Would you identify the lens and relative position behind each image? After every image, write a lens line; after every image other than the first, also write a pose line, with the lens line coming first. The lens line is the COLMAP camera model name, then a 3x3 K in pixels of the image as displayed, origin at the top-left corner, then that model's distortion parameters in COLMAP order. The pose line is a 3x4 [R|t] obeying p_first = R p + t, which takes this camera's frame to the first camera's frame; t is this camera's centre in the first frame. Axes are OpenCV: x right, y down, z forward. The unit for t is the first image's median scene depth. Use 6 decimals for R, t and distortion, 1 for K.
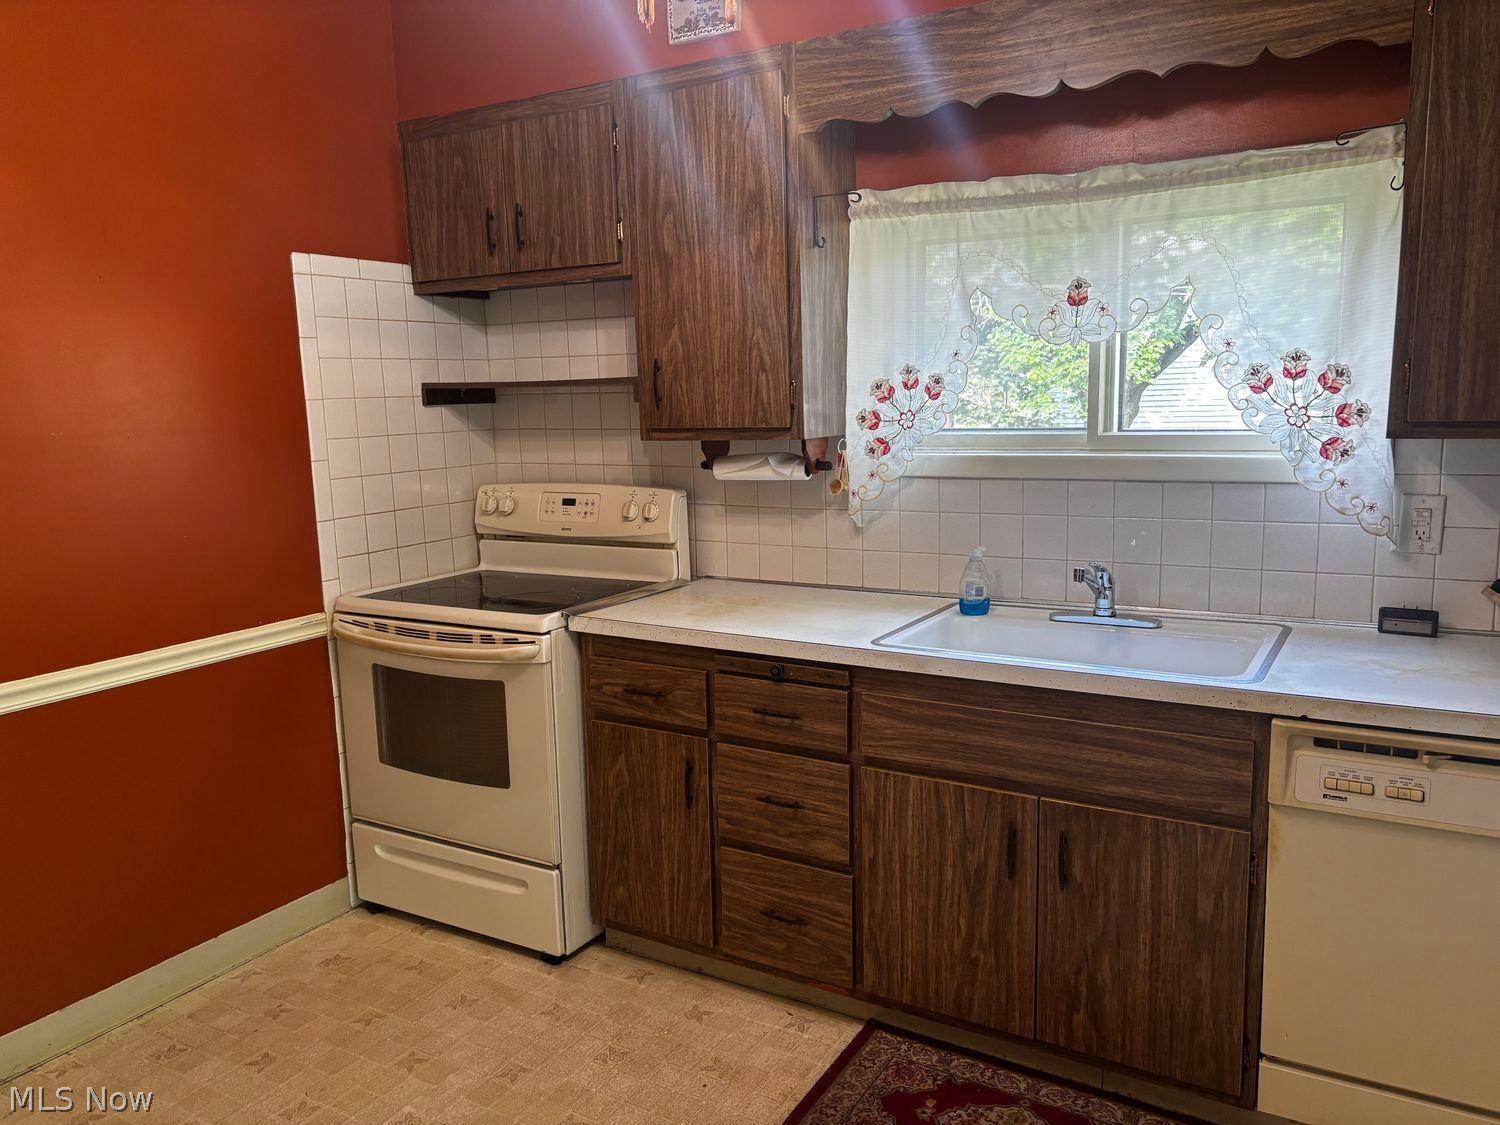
lens RADIAL K [[1137.1, 0, 746.6], [0, 1137.1, 572.9], [0, 0, 1]] dist [0.051861, -0.039807]
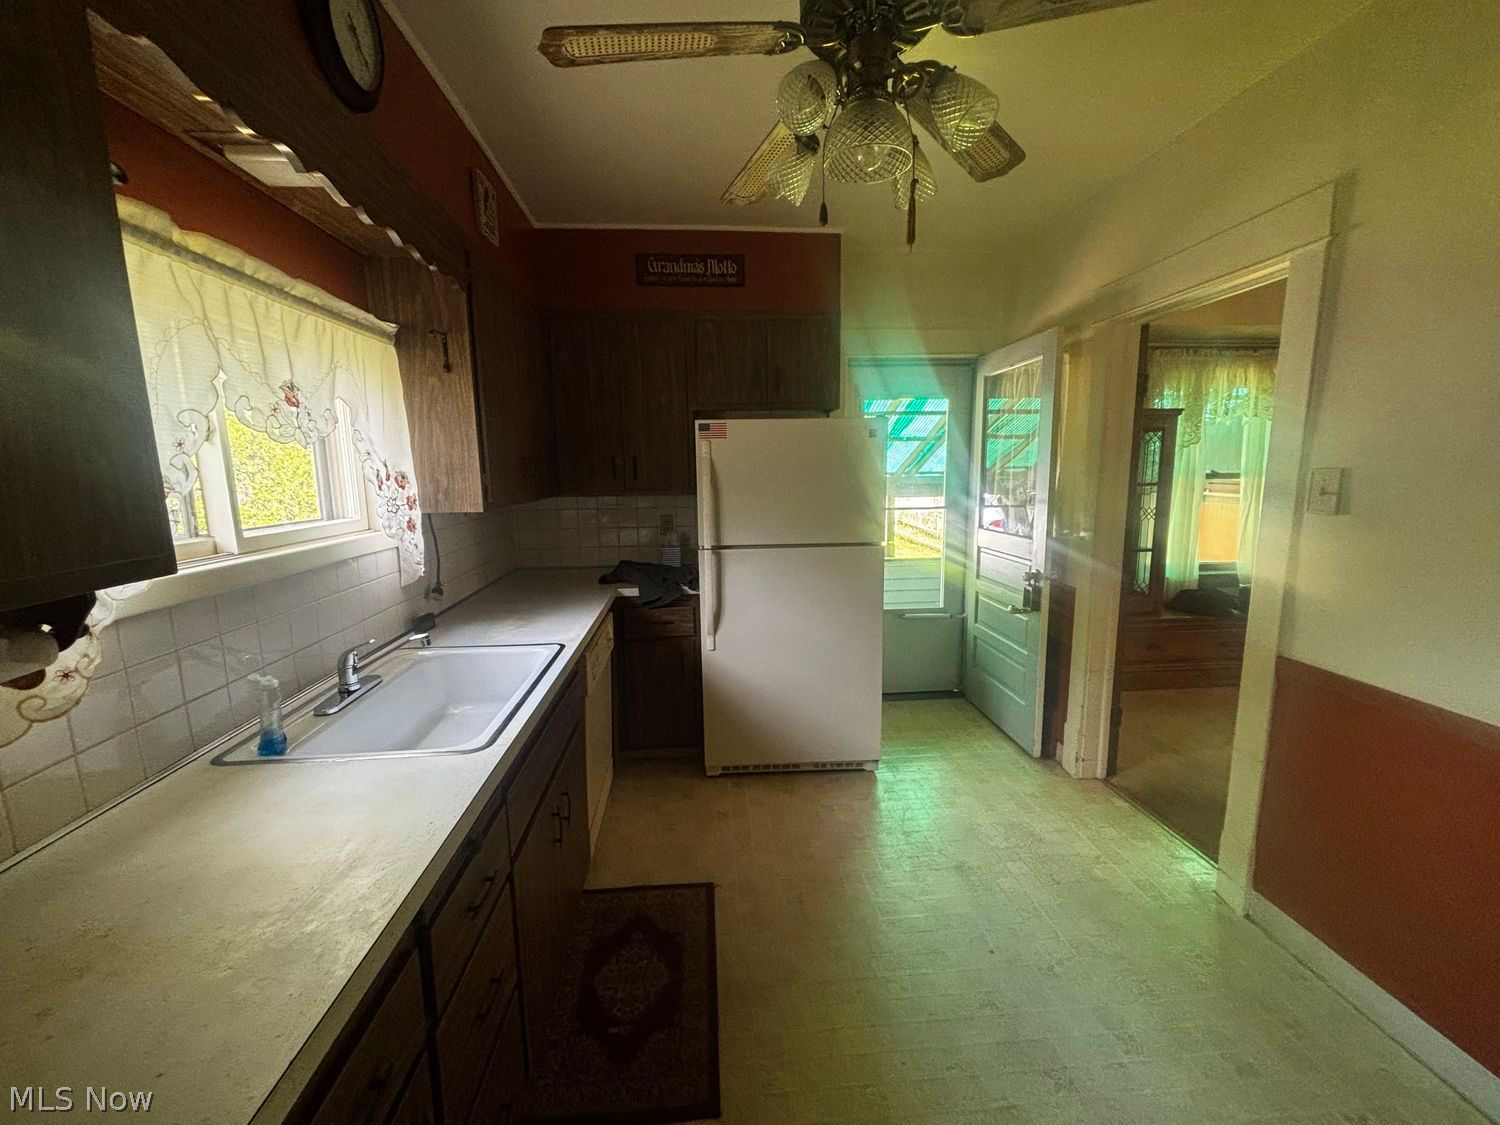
lens RADIAL K [[618.6, 0, 749.5], [0, 618.6, 558.2], [0, 0, 1]] dist [0.023950, -0.000400]
pose [[-0.581214, -0.086806, 0.809107, -0.401440], [0.159706, 0.962789, 0.218018, -0.157894], [-0.797925, 0.255935, -0.545723, 0.995554]]
